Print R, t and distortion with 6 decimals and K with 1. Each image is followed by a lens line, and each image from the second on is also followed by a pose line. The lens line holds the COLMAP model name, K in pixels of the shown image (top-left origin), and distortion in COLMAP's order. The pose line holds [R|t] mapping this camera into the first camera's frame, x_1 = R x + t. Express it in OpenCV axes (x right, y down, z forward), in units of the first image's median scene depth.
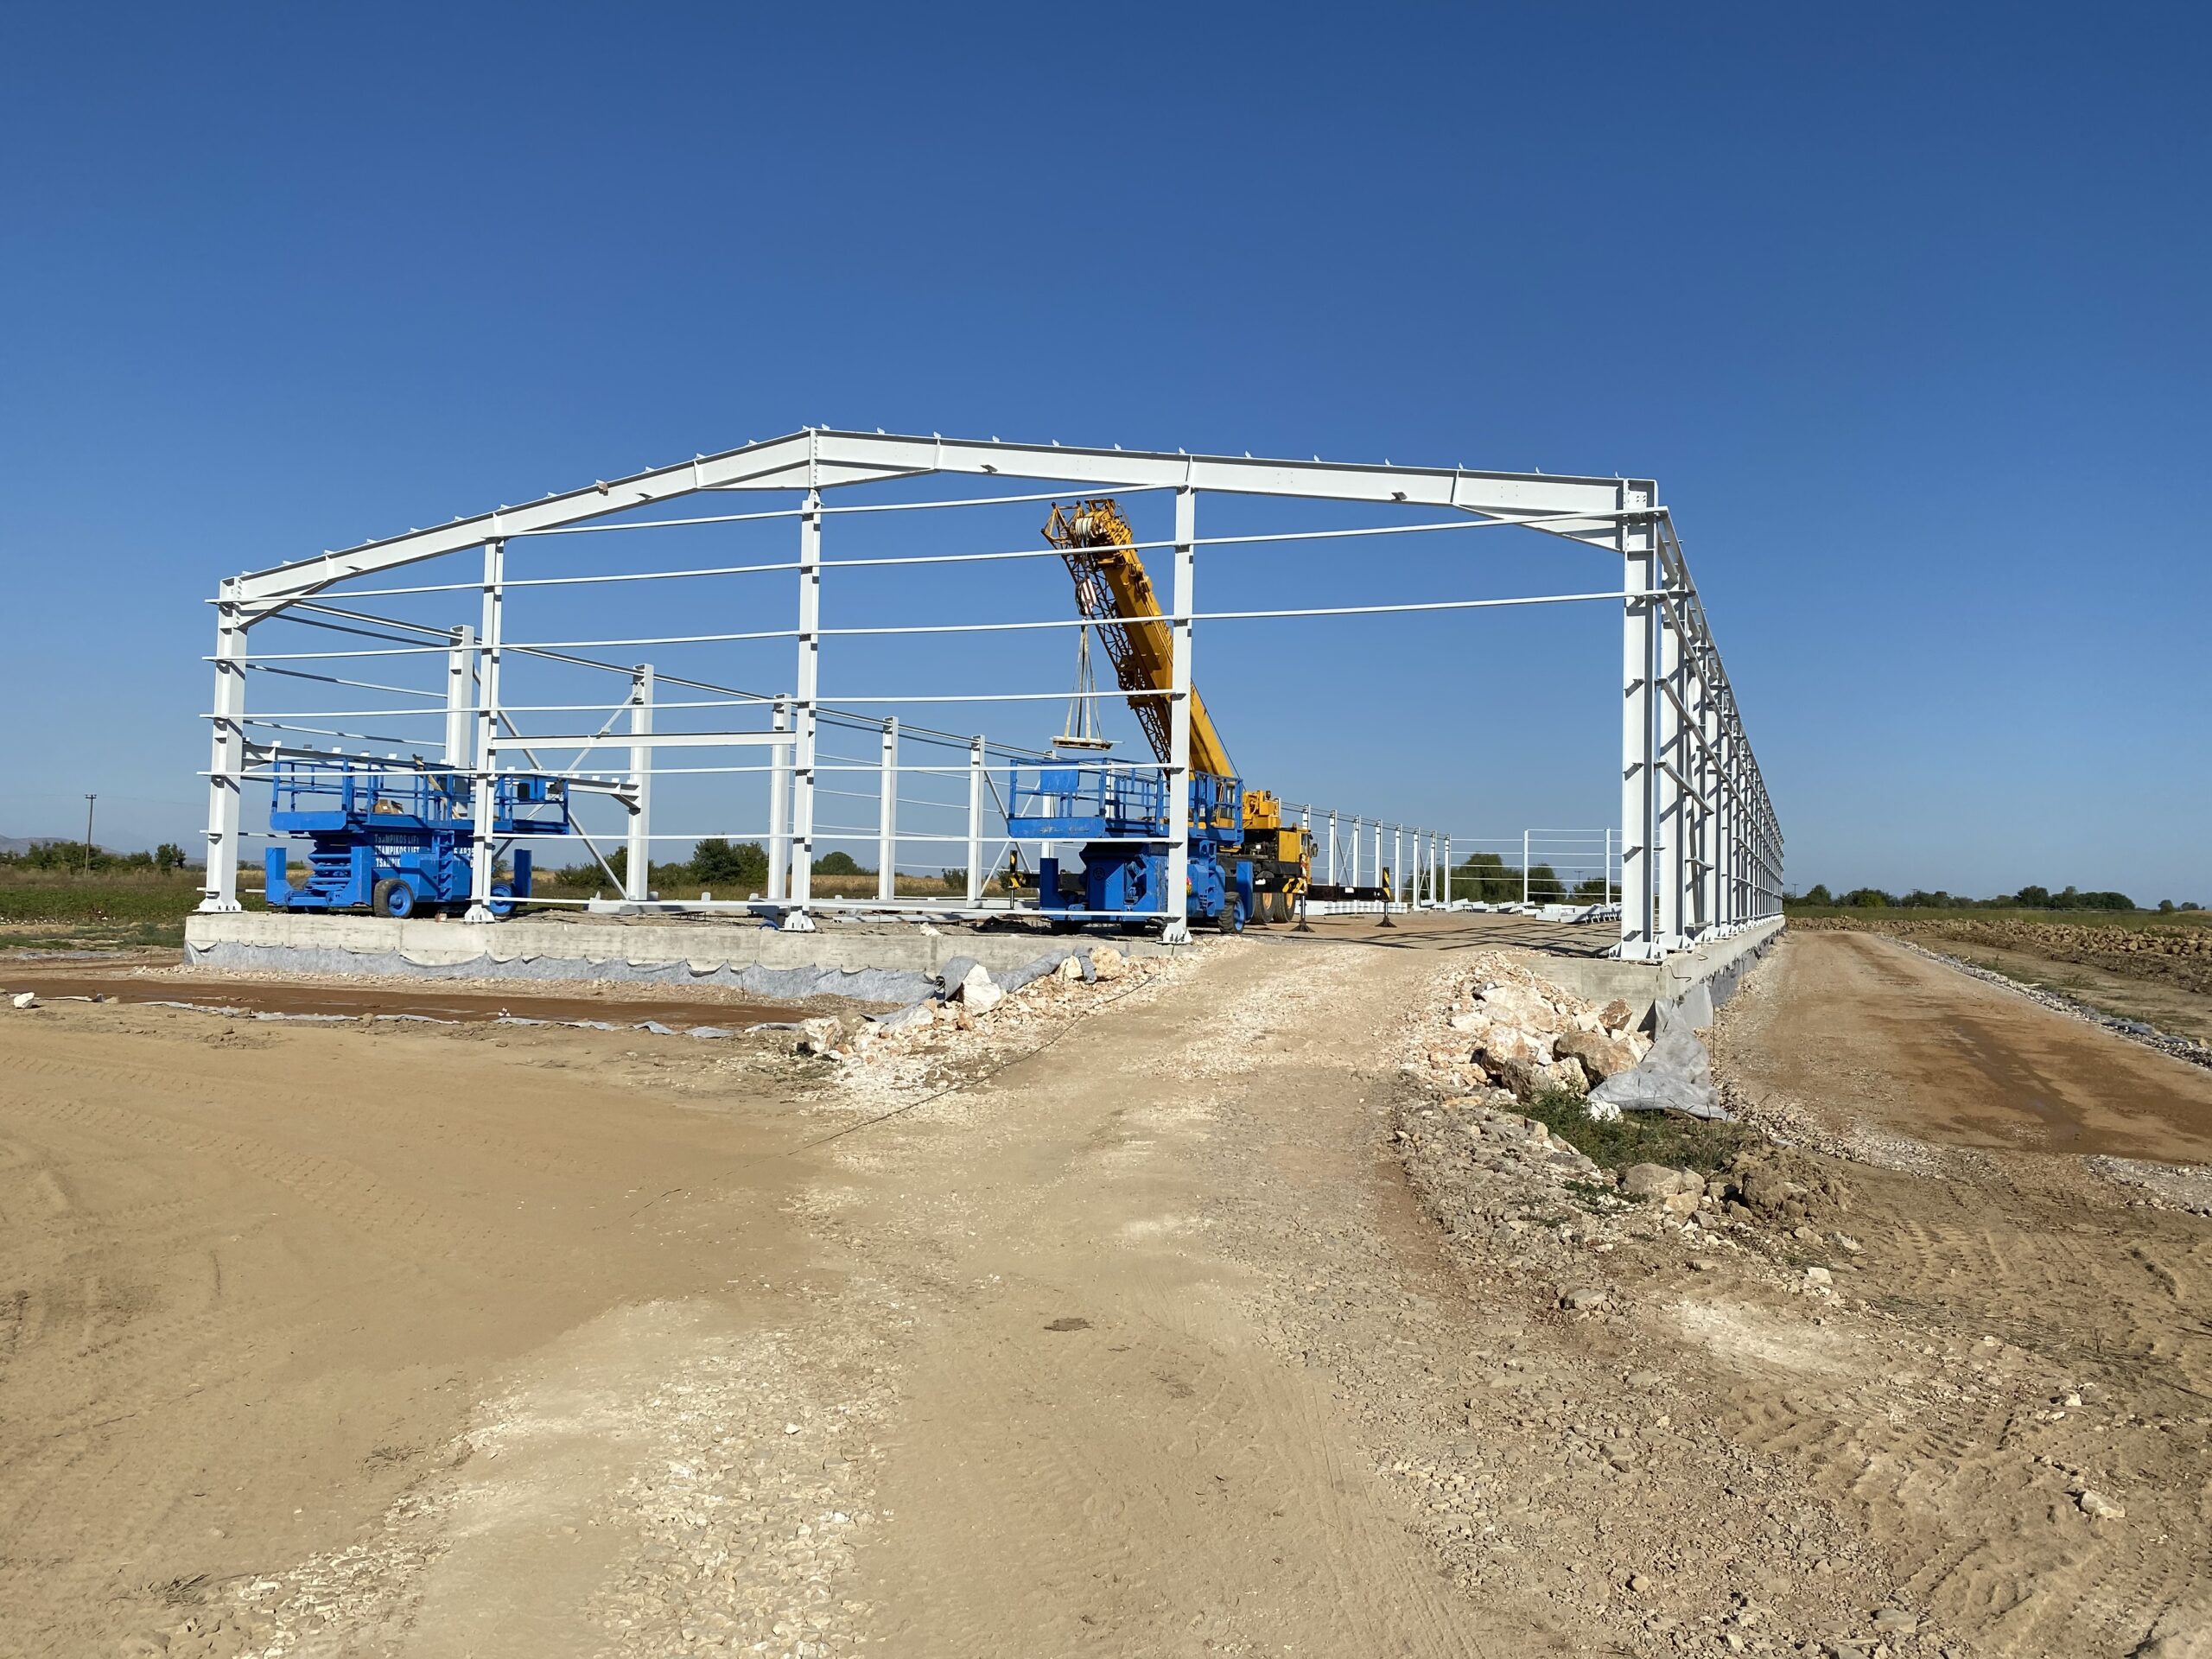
lens RADIAL K [[1690.9, 0, 1100.5], [0, 1690.9, 825.0], [0, 0, 1]] dist [0.002372, -0.000108]
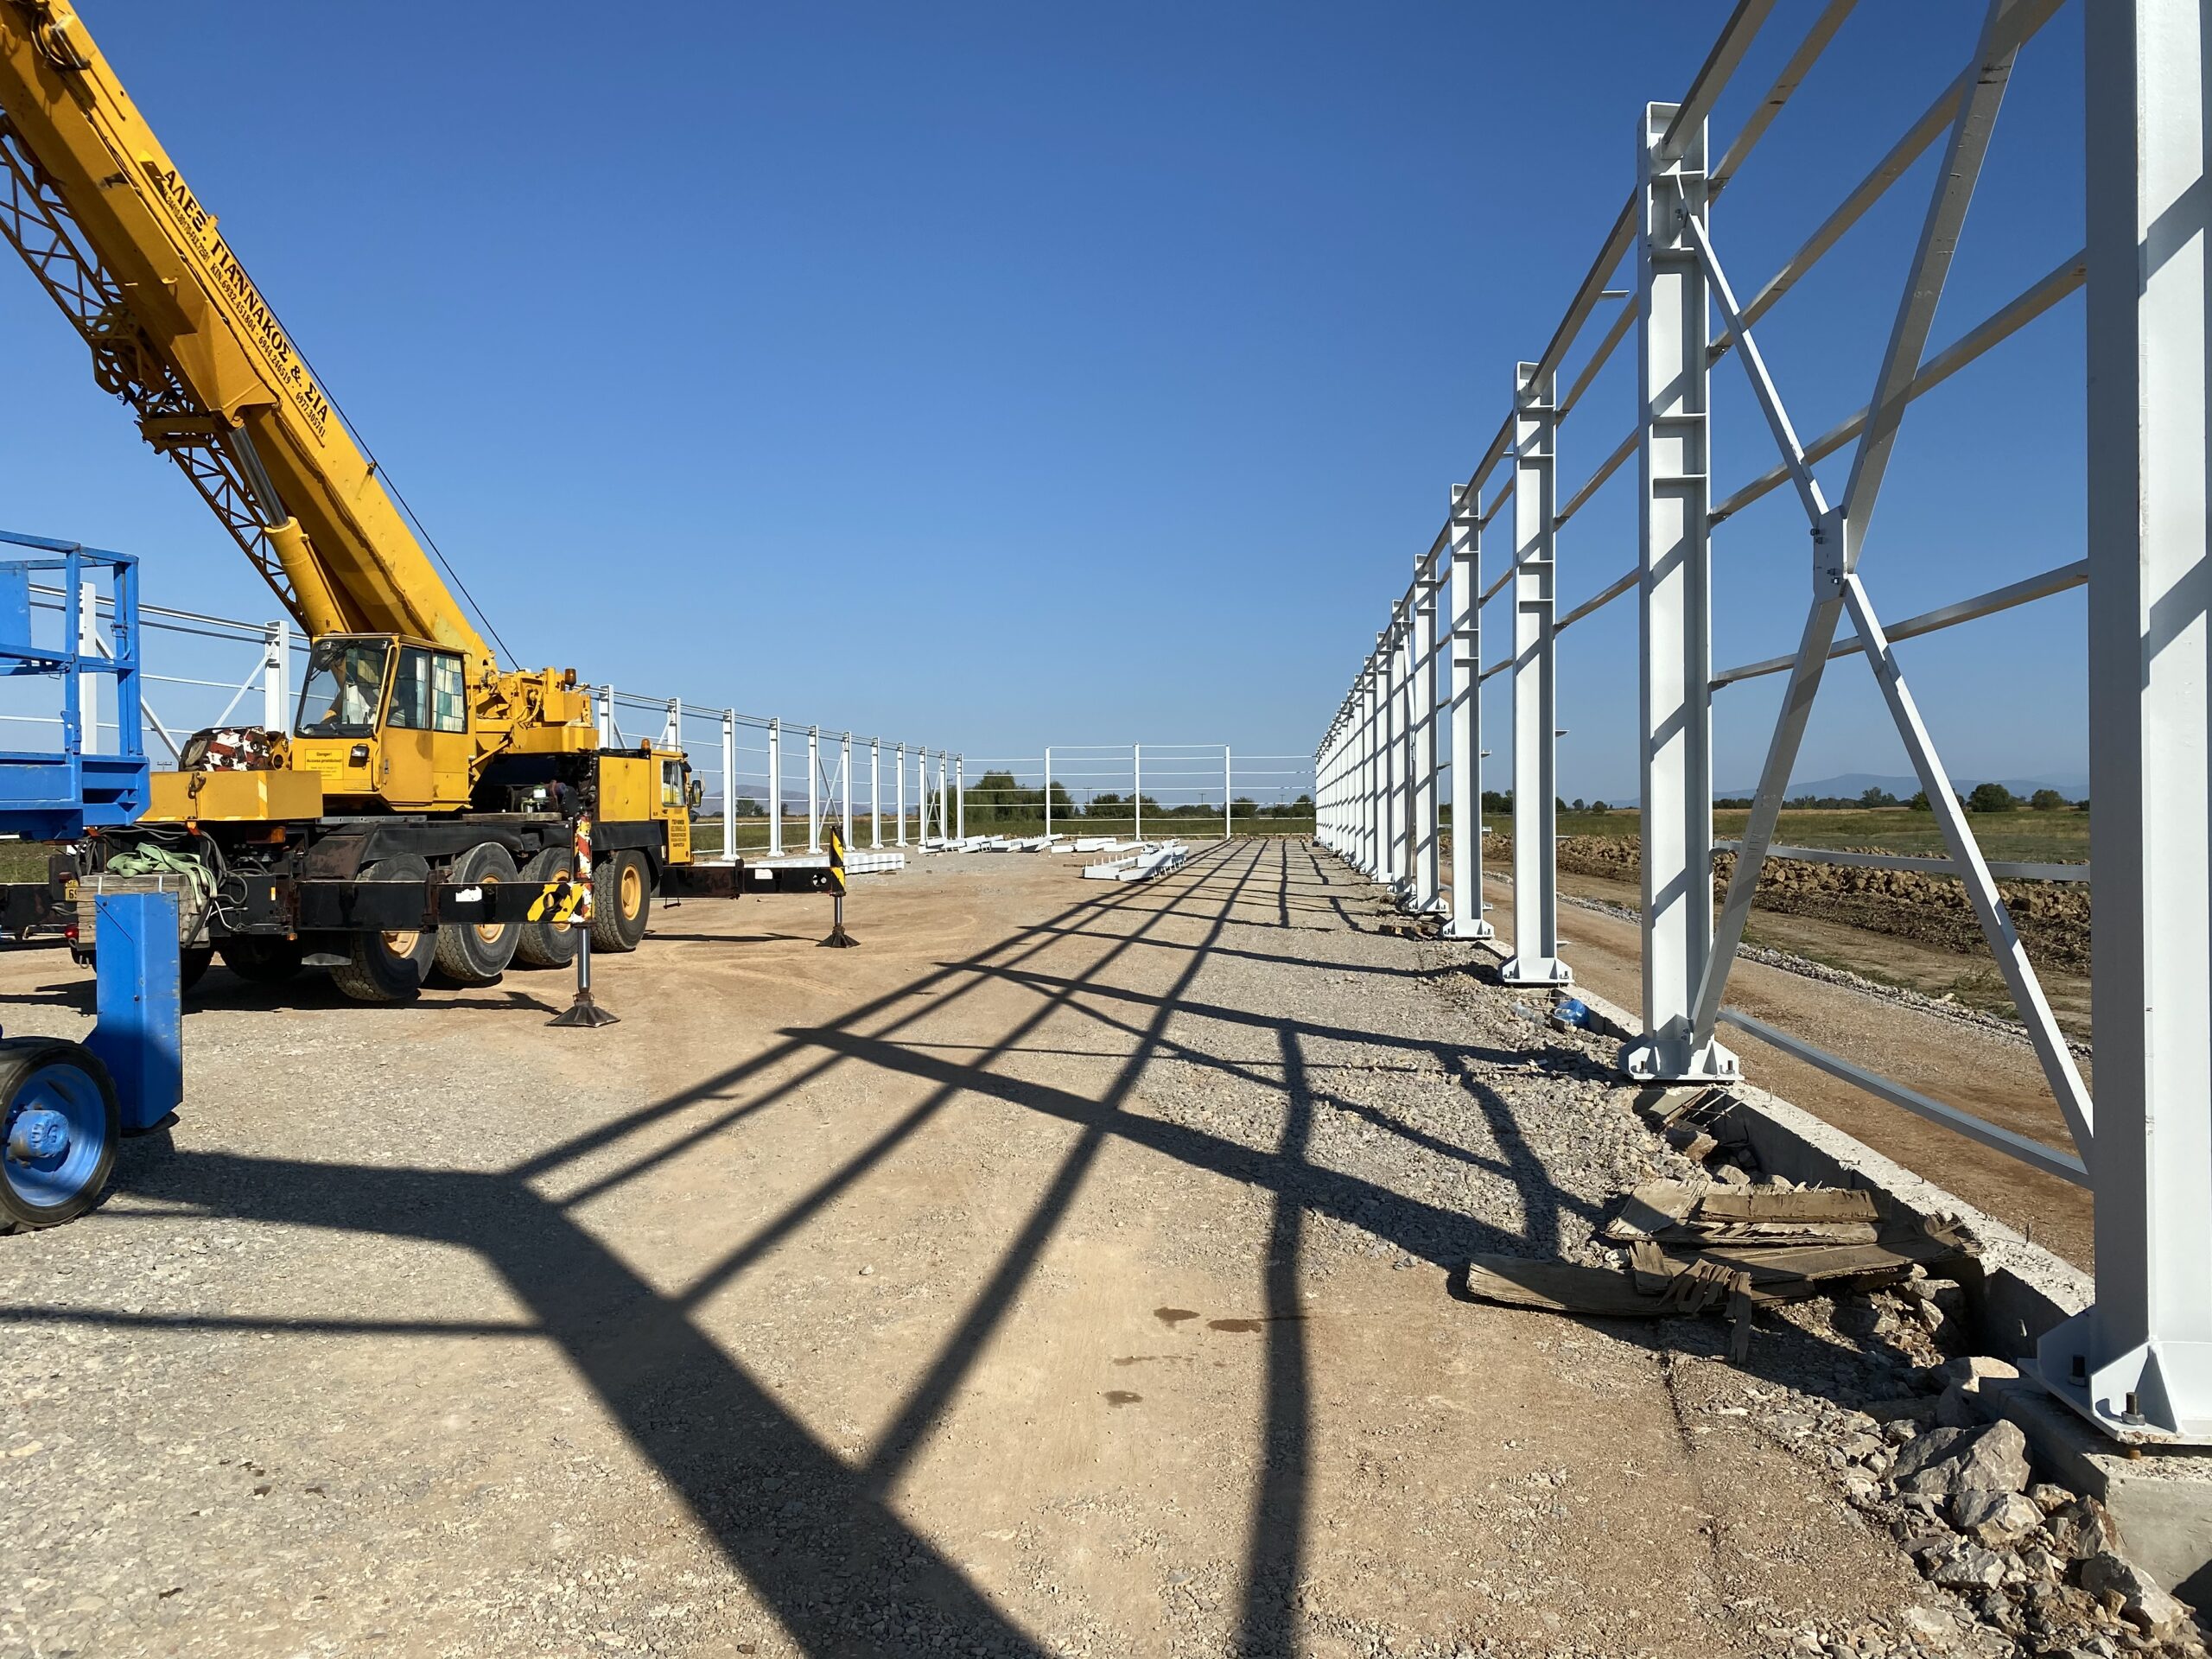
lens RADIAL K [[1690.9, 0, 1102.4], [0, 1690.9, 829.4], [0, 0, 1]] dist [0.002372, -0.000108]
pose [[0.958781, -0.033787, 0.282131, 0.103239], [0.020368, 0.998523, 0.050361, 0.002904], [-0.283416, -0.042539, 0.958053, 0.502608]]
